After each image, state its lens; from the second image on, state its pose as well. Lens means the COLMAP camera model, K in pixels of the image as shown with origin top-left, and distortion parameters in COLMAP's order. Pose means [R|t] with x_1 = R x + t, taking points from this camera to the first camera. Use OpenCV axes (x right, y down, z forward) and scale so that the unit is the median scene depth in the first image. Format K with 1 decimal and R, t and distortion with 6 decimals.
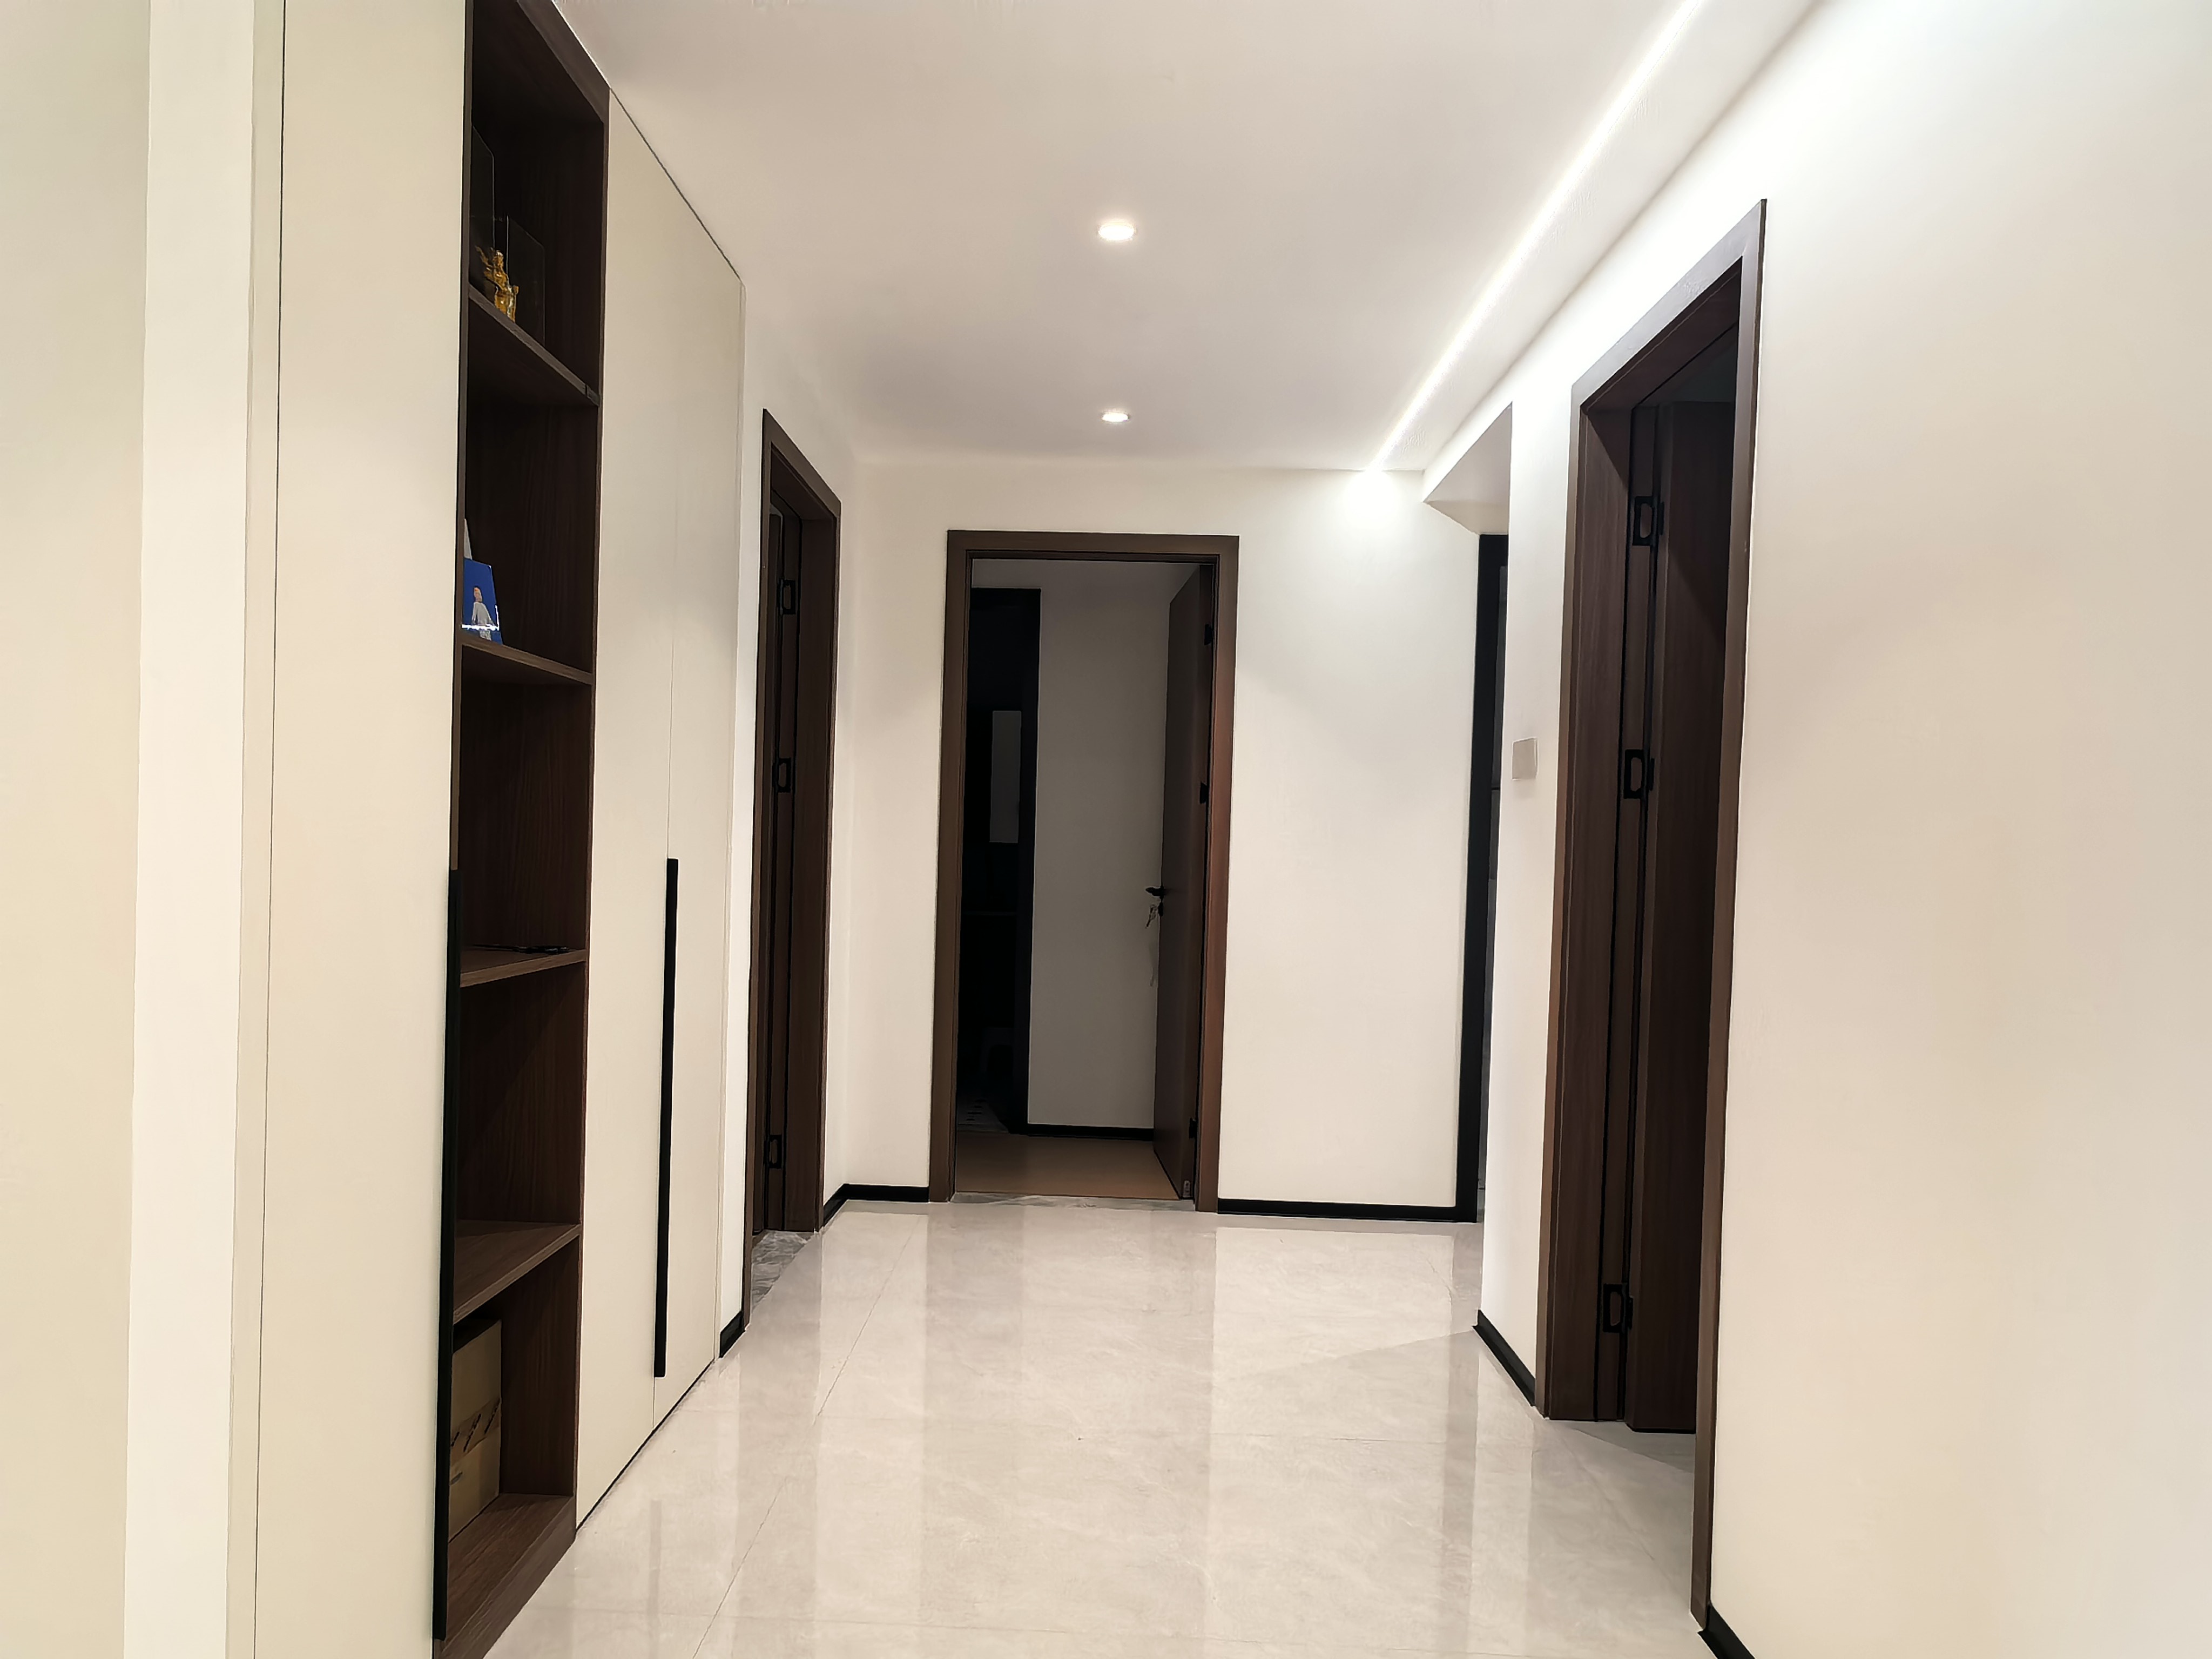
lens RADIAL K [[1435.1, 0, 1066.2], [0, 1435.1, 875.4], [0, 0, 1]] dist [0.000117, 0.003974]
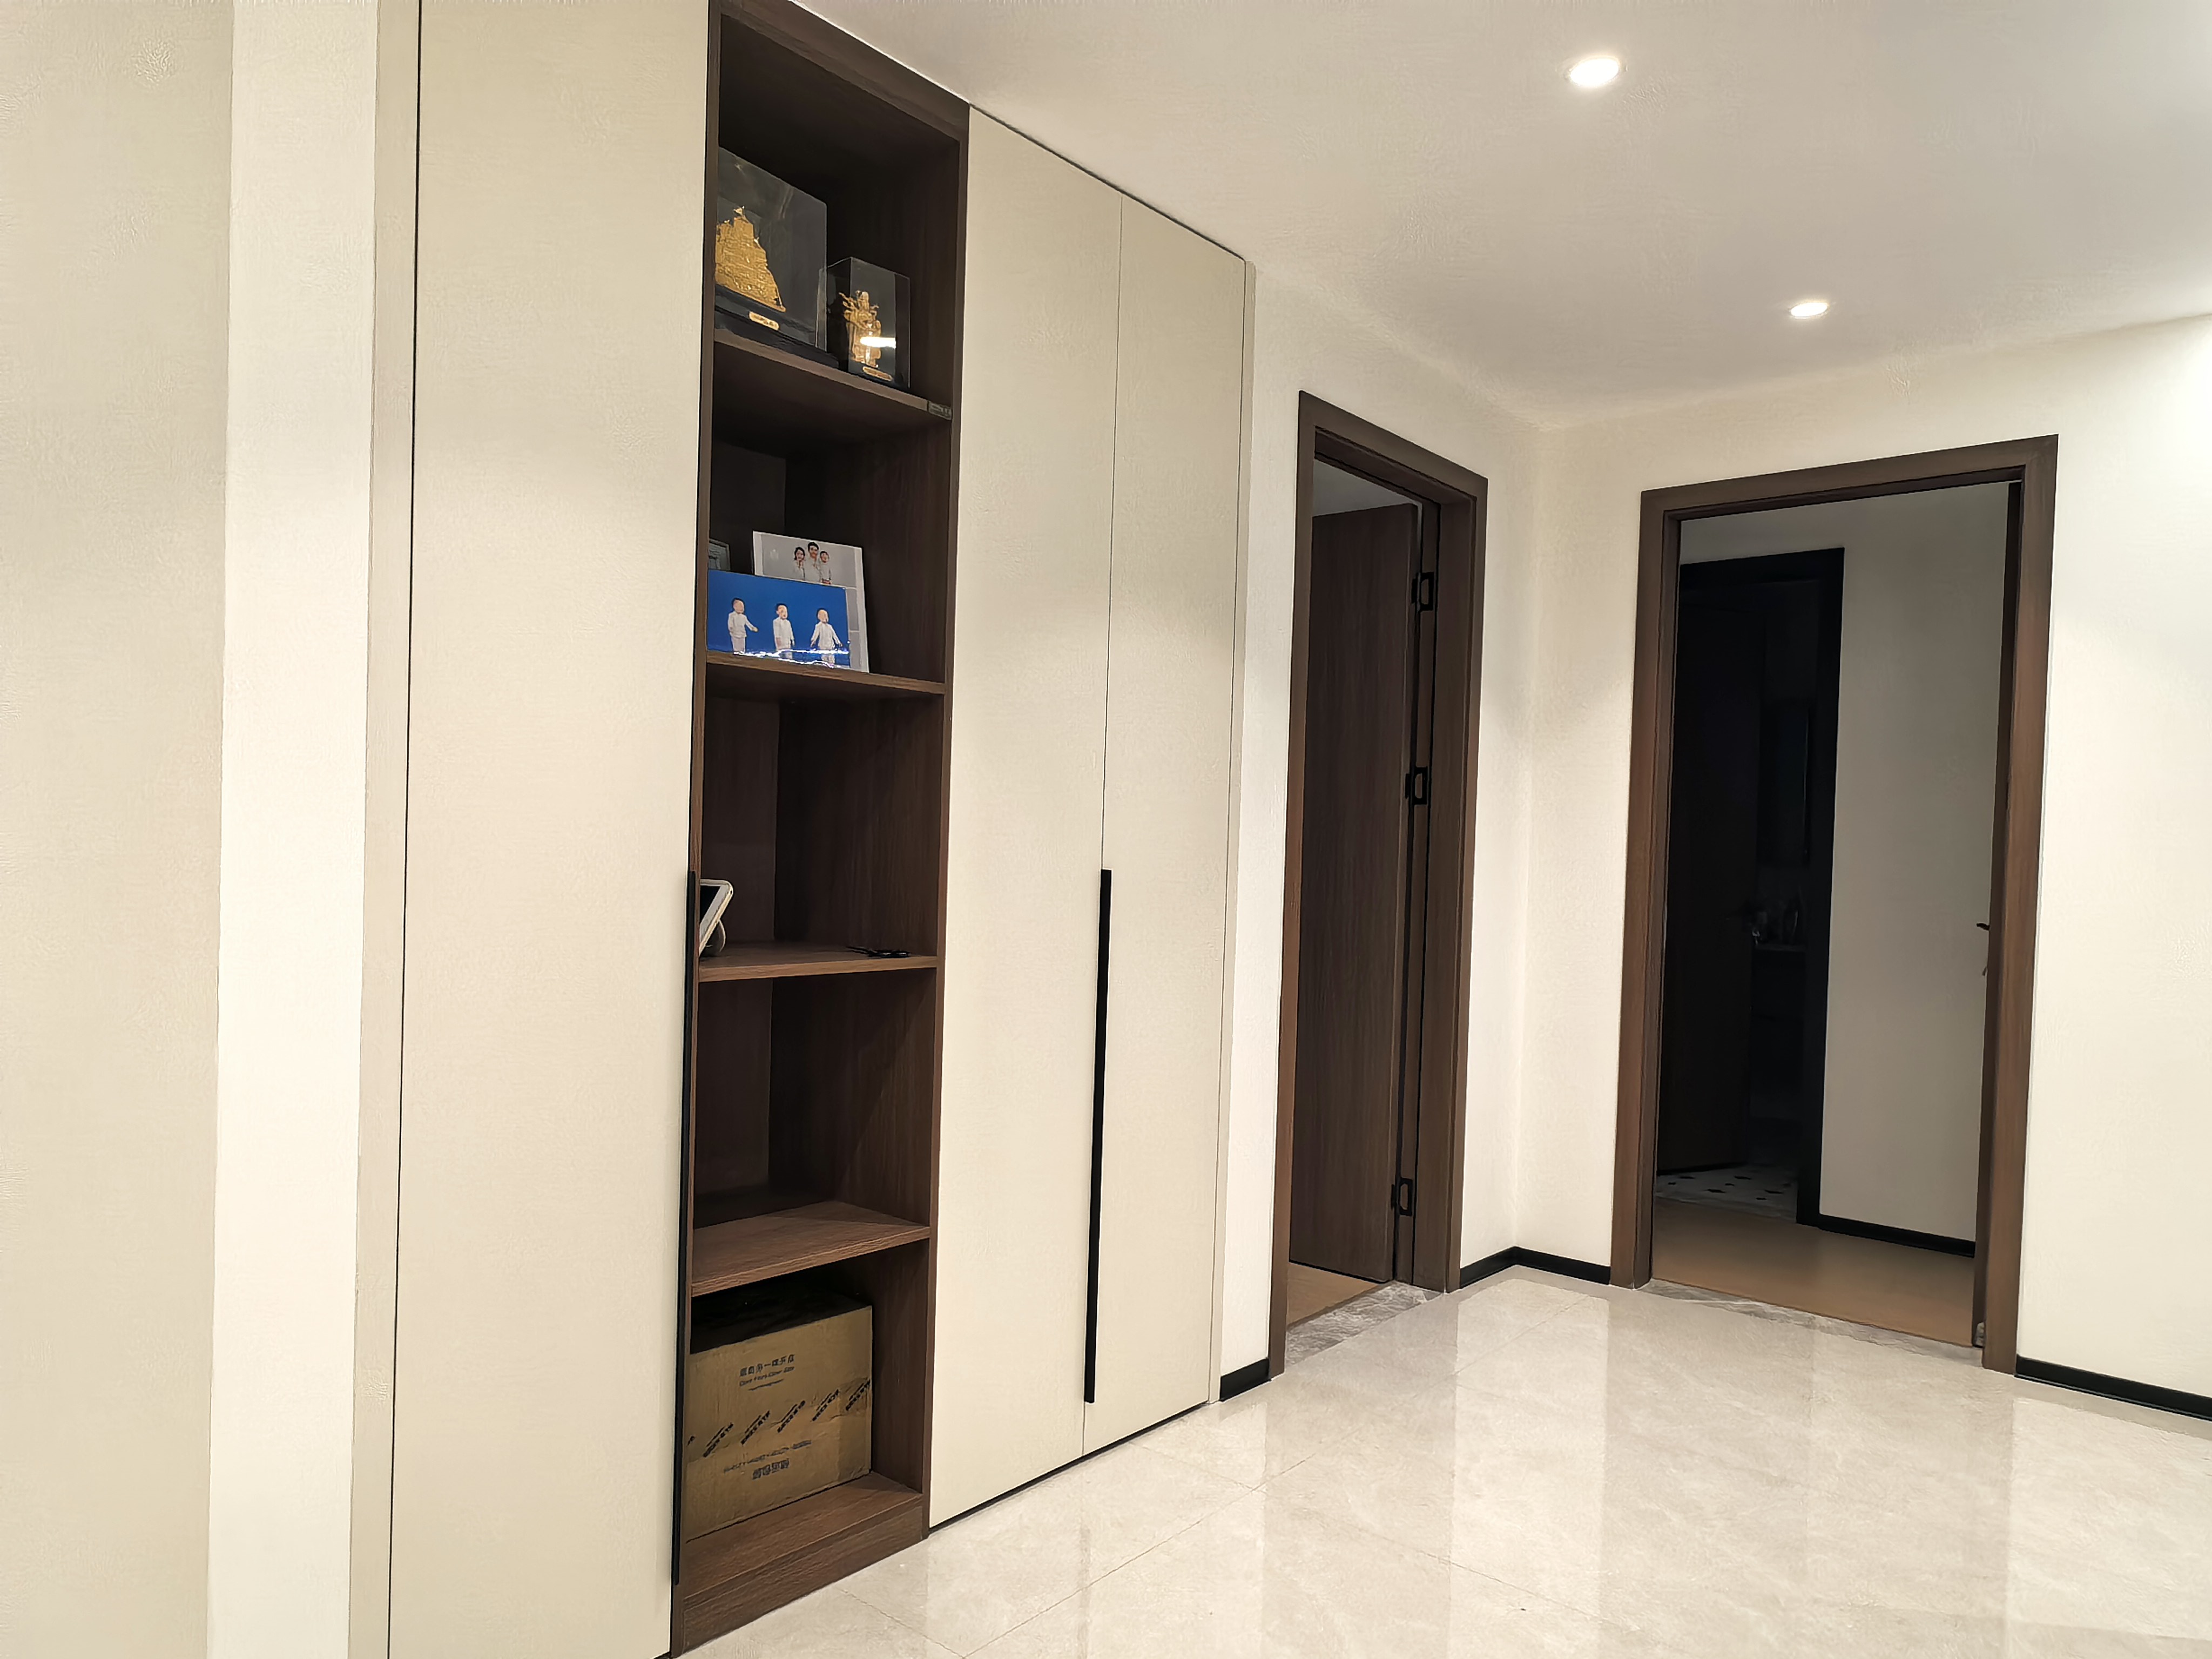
lens RADIAL K [[1435.1, 0, 1066.2], [0, 1435.1, 875.4], [0, 0, 1]] dist [0.000117, 0.003974]
pose [[0.778450, 0.007932, -0.627656, 0.203103], [-0.020267, 0.999716, -0.012502, 0.003130], [0.627379, 0.022453, 0.778390, 0.146270]]
